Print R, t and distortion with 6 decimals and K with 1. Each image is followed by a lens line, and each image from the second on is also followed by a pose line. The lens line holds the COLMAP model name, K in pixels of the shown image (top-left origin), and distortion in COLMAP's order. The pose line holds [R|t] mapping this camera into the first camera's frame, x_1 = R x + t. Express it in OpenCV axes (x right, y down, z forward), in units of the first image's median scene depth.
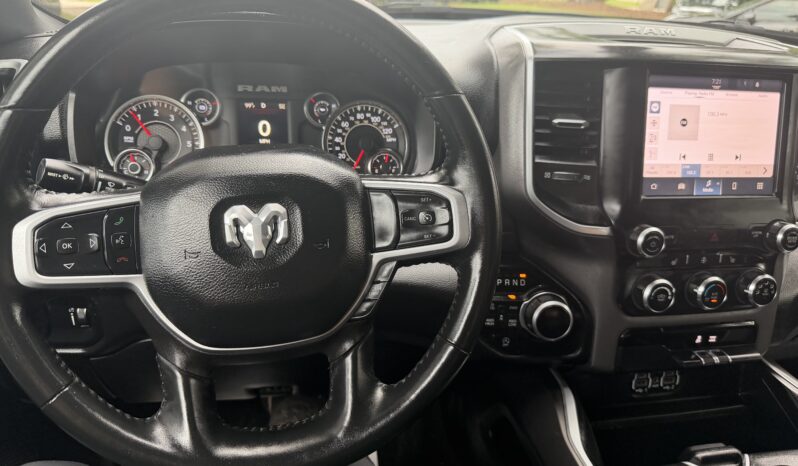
lens RADIAL K [[588.0, 0, 367.7], [0, 588.0, 251.7], [0, 0, 1]] dist [0.069590, -0.118343]
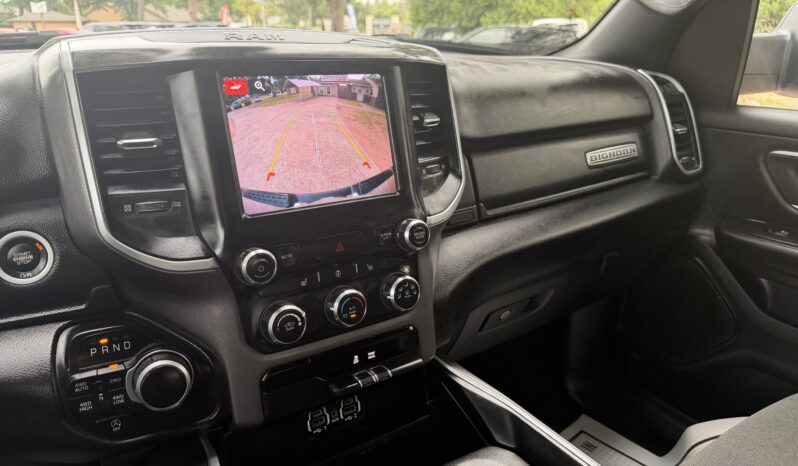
lens RADIAL K [[596.0, 0, 414.3], [0, 596.0, 237.7], [0, 0, 1]] dist [0.006544, -0.003300]
pose [[0.914035, -0.169834, 0.368370, 0.353991], [0.202298, 0.977992, -0.051065, 0.031329], [-0.351590, 0.121196, 0.928276, 0.106145]]
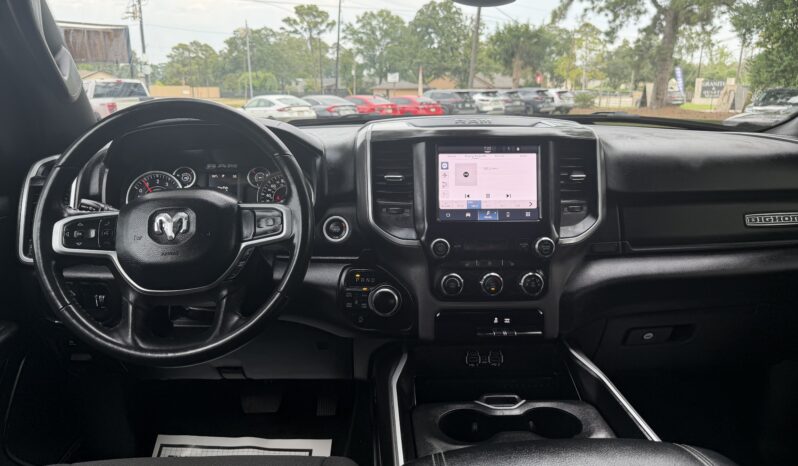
lens RADIAL K [[588.0, 0, 367.7], [0, 588.0, 251.7], [0, 0, 1]] dist [0.069590, -0.118343]
pose [[0.986653, -0.014910, -0.162152, 0.511936], [-0.014532, 0.983763, -0.178881, 0.259638], [0.162187, 0.178850, 0.970417, -0.507097]]
